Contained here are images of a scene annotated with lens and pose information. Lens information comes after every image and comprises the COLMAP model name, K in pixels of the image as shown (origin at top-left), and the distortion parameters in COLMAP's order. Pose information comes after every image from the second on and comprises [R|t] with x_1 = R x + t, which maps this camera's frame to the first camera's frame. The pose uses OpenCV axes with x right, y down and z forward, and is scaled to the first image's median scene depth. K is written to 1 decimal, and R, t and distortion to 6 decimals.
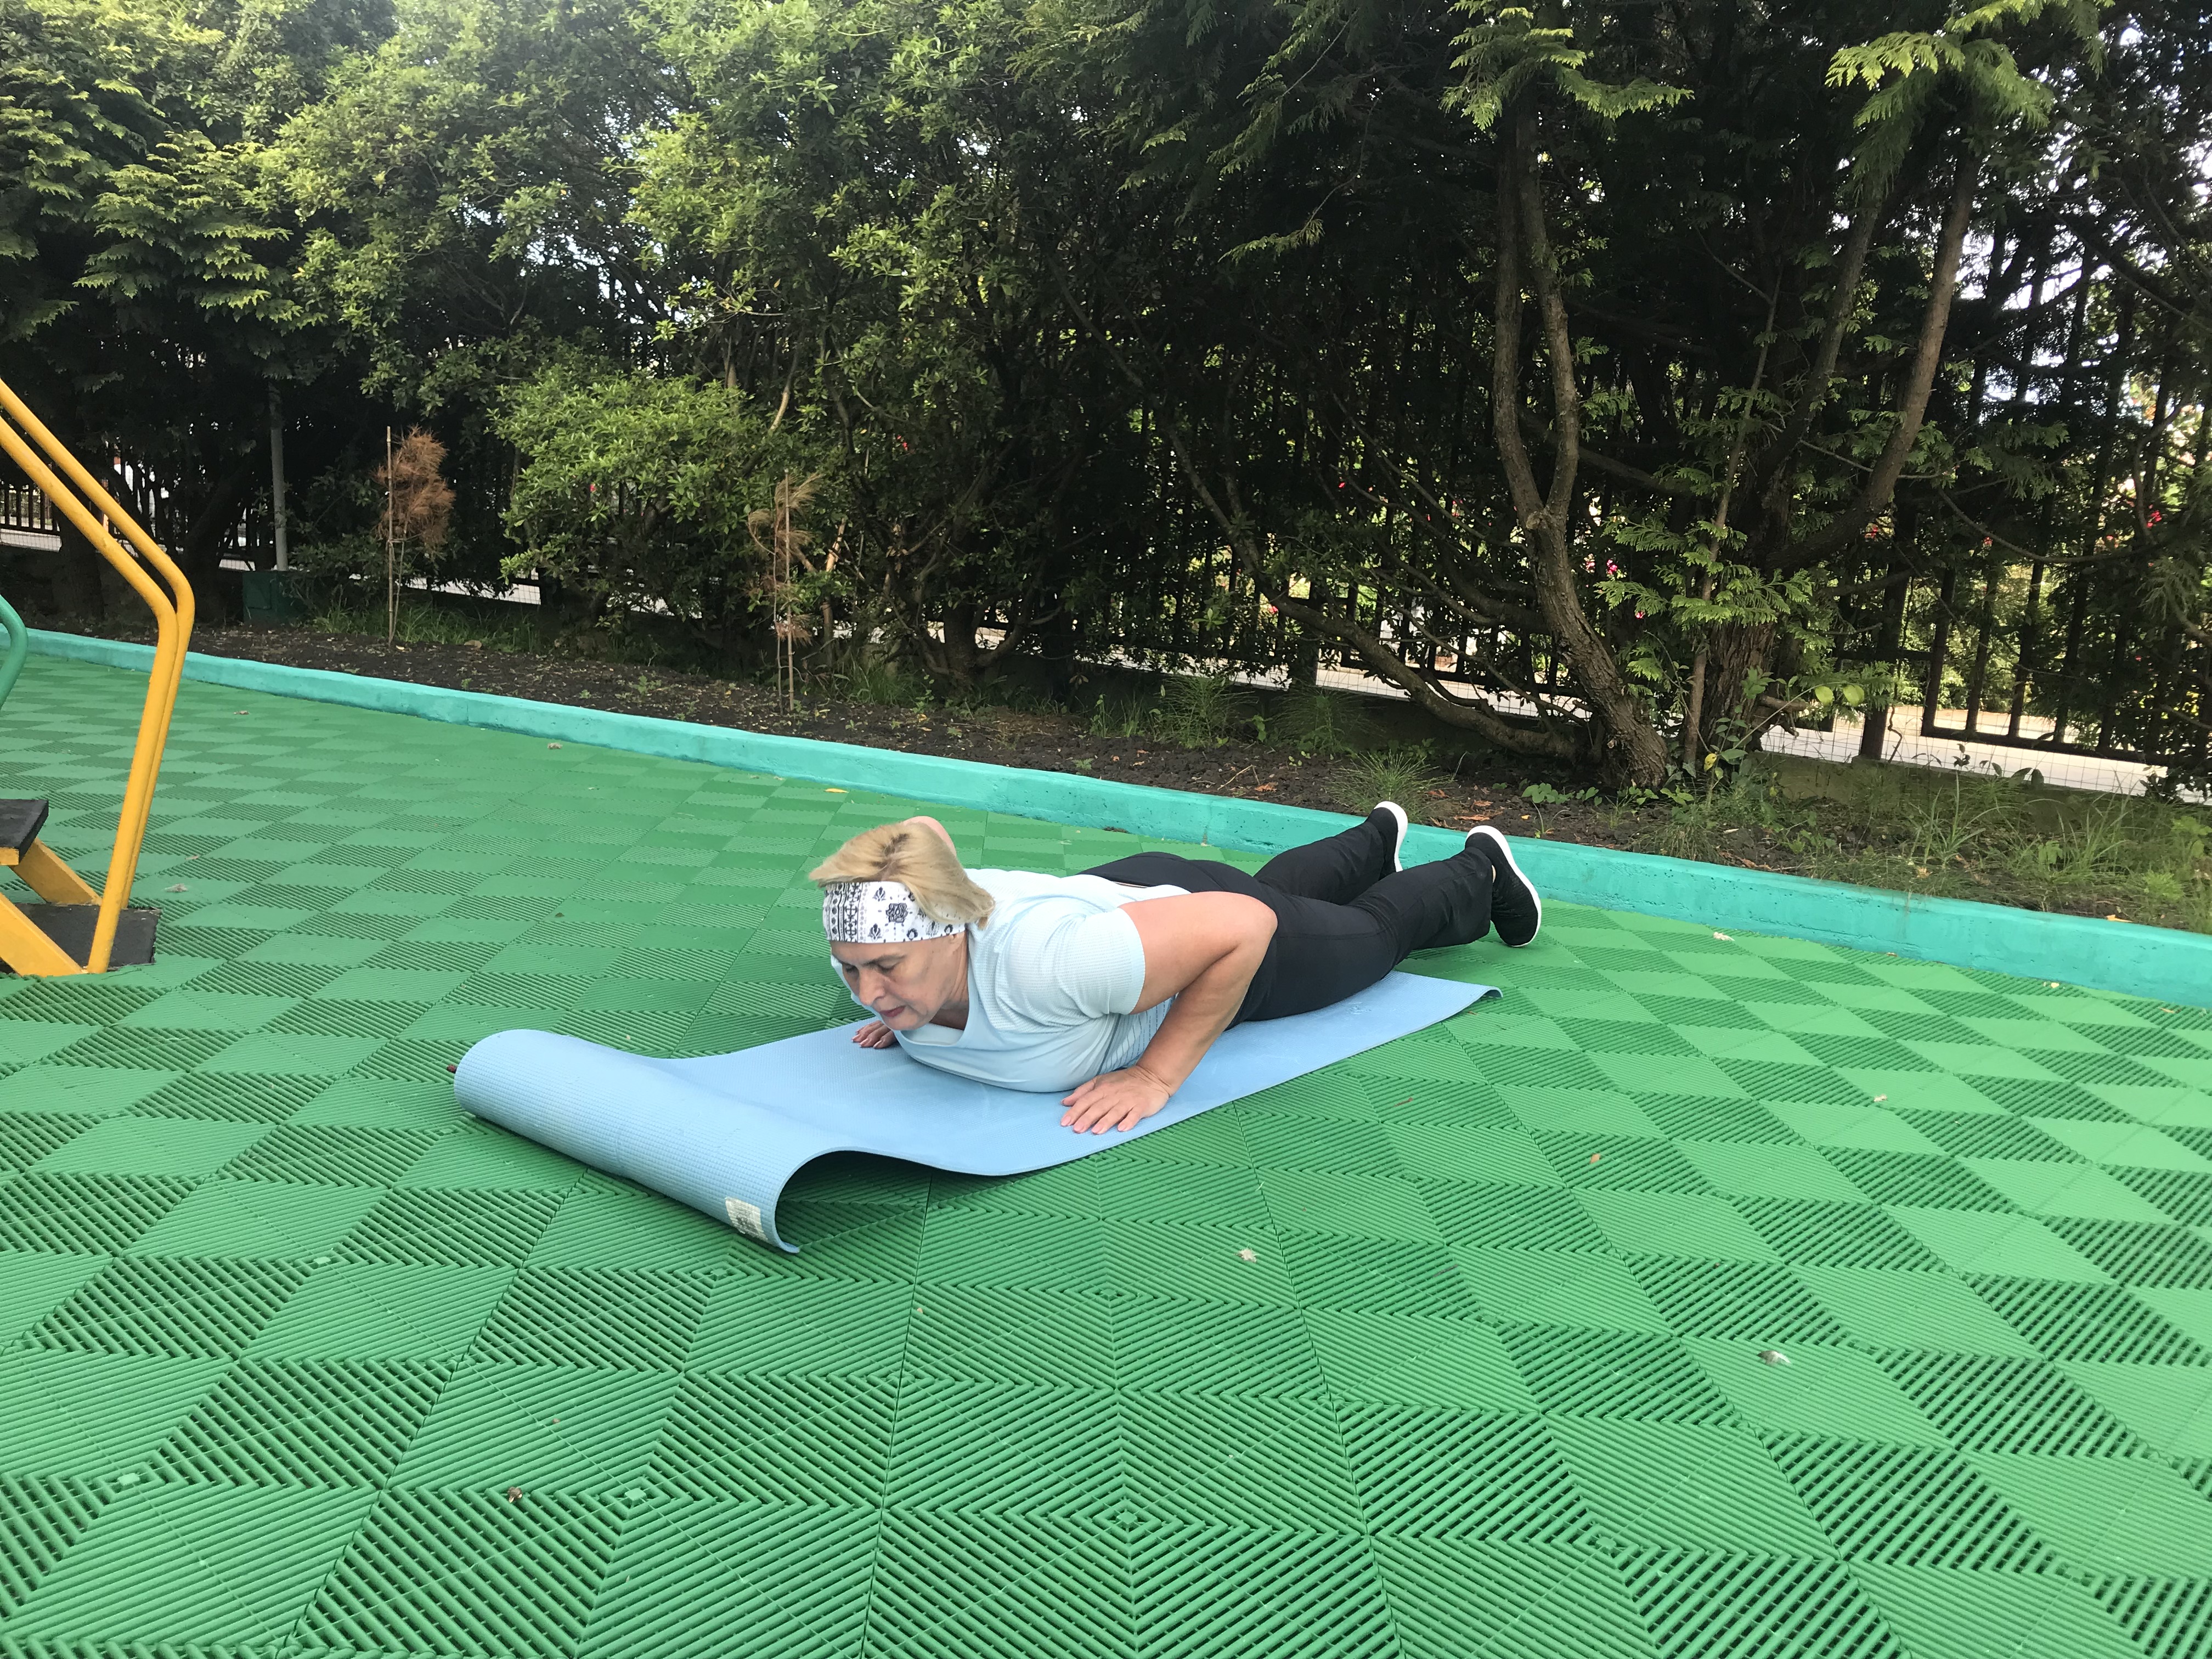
lens RADIAL K [[1836.0, 0, 1111.6], [0, 1836.0, 811.5], [0, 0, 1]] dist [-0.008252, 0.013293]
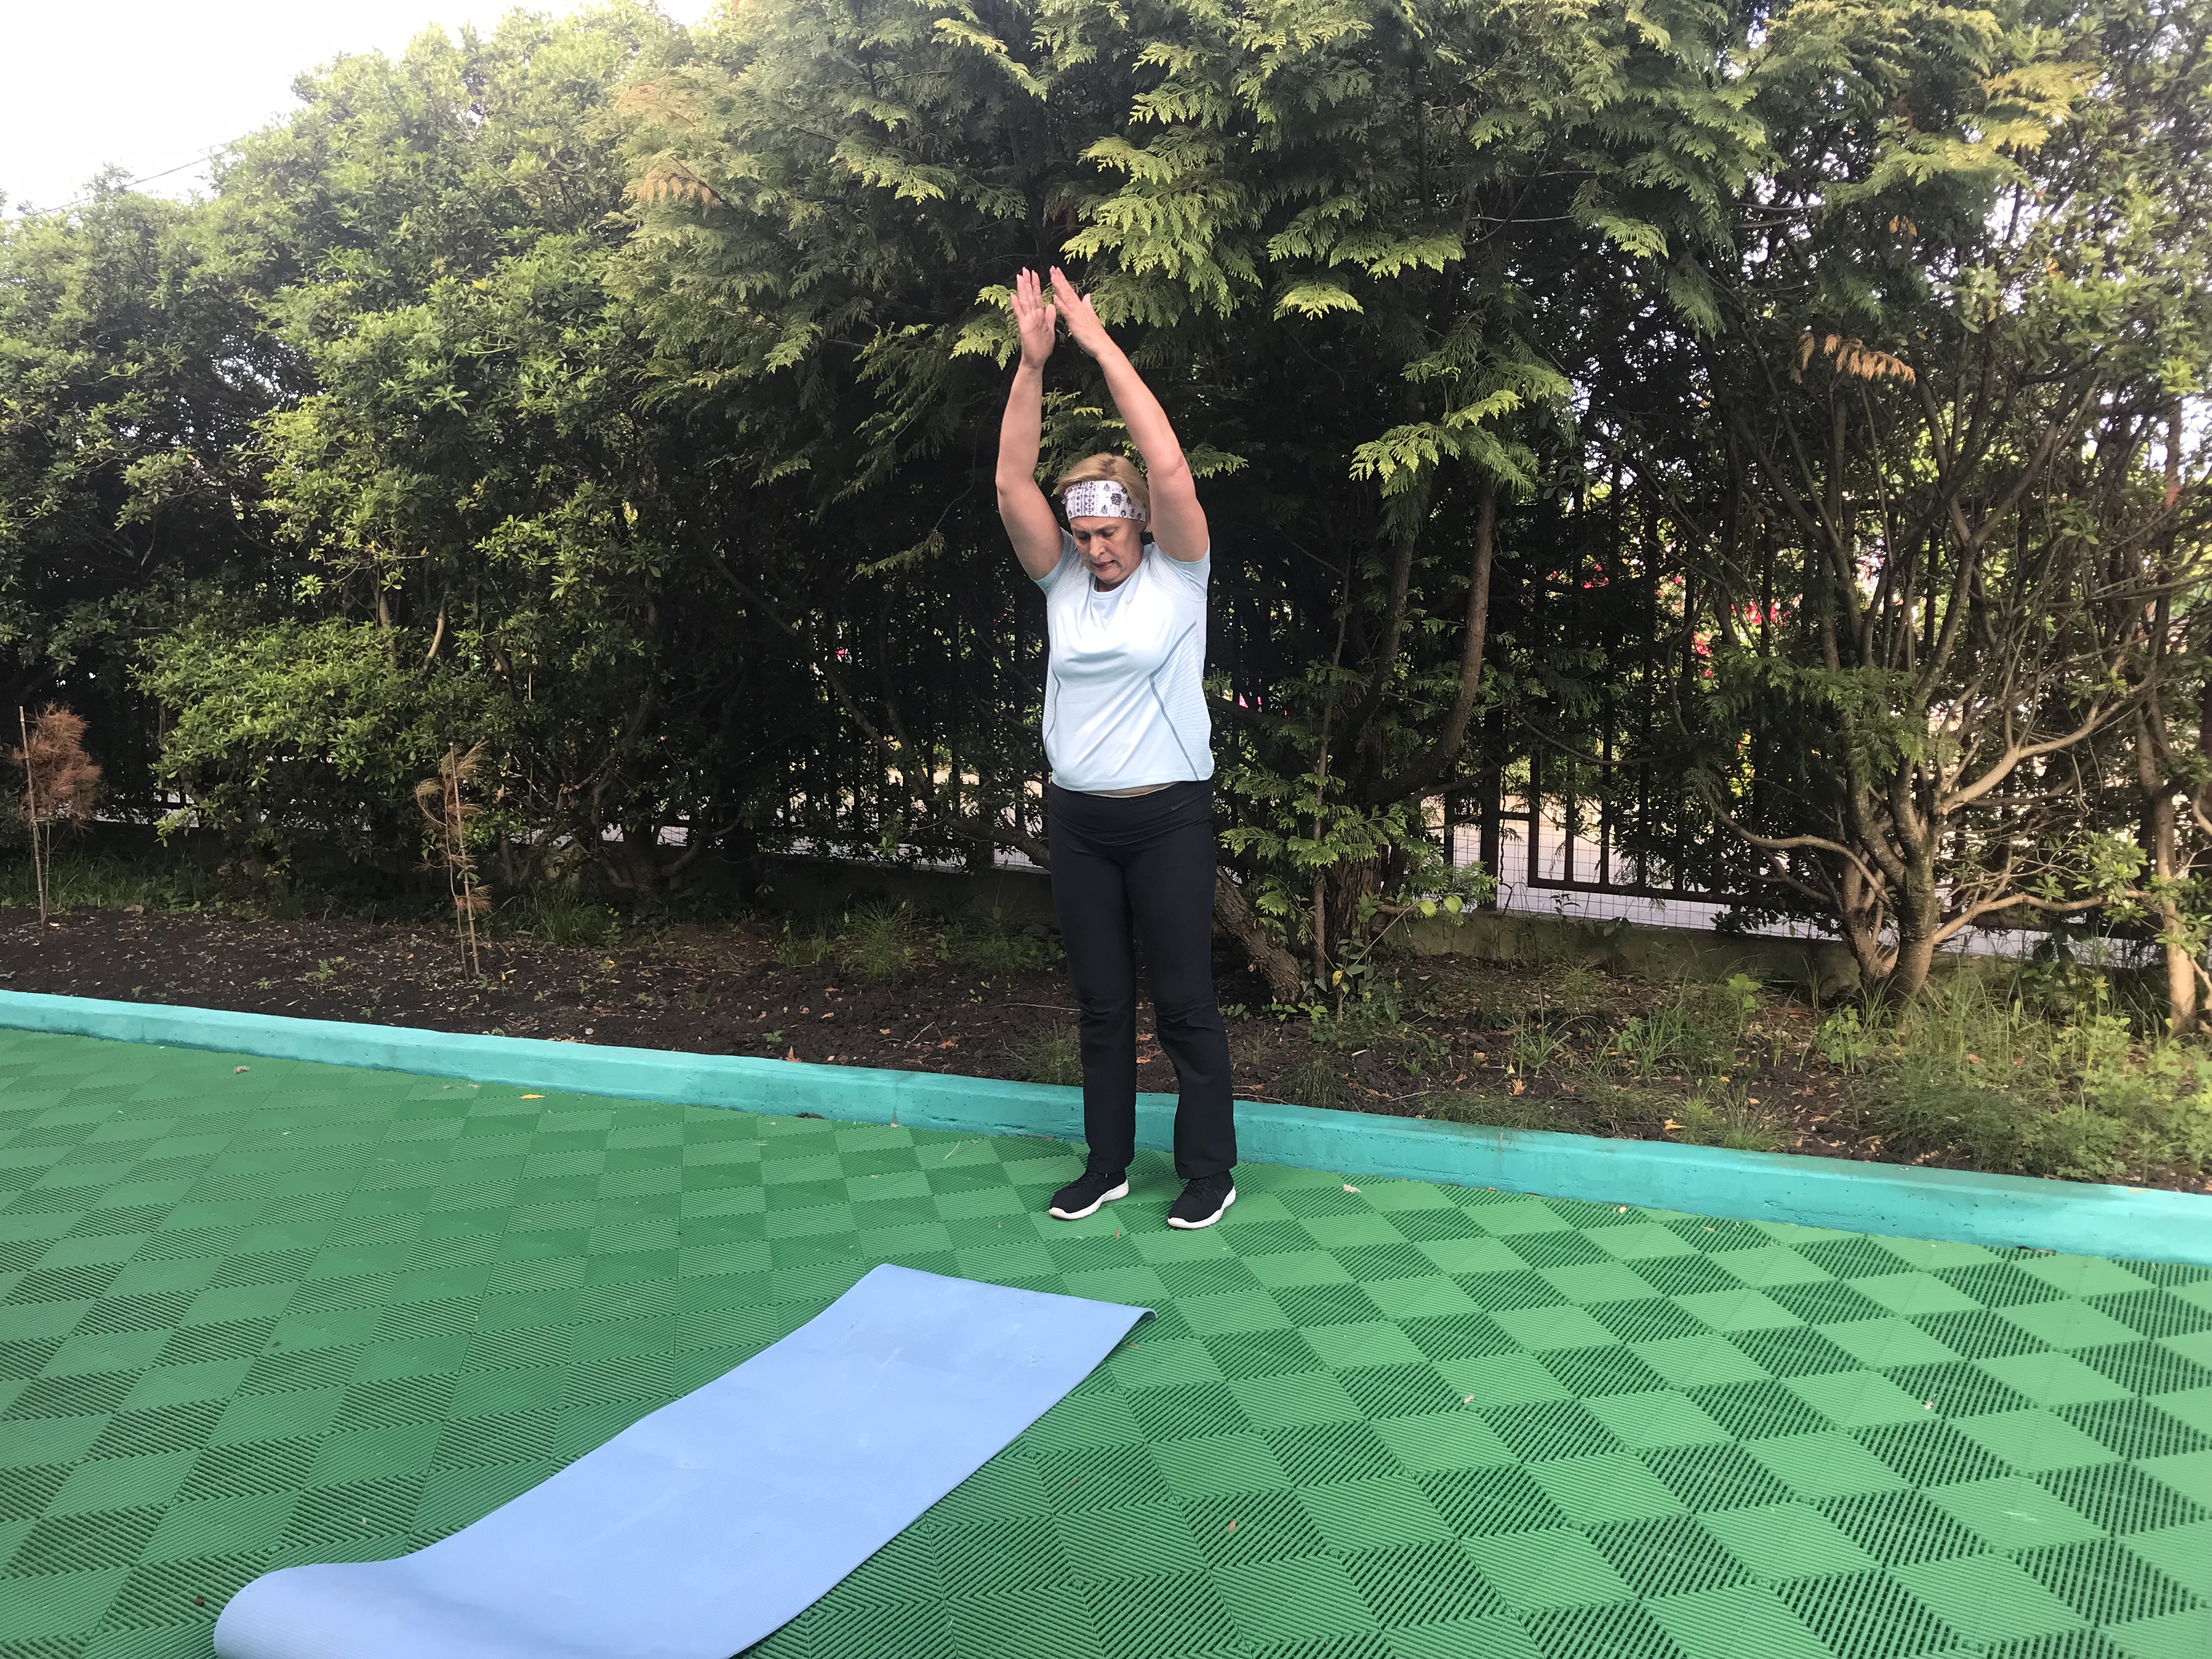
lens RADIAL K [[1836.0, 0, 1125.7], [0, 1836.0, 820.3], [0, 0, 1]] dist [-0.008252, 0.013293]
pose [[0.981303, -0.097348, 0.166038, 0.018025], [0.100513, 0.994878, -0.010746, -0.099327], [-0.164141, 0.027234, 0.986061, -0.070532]]
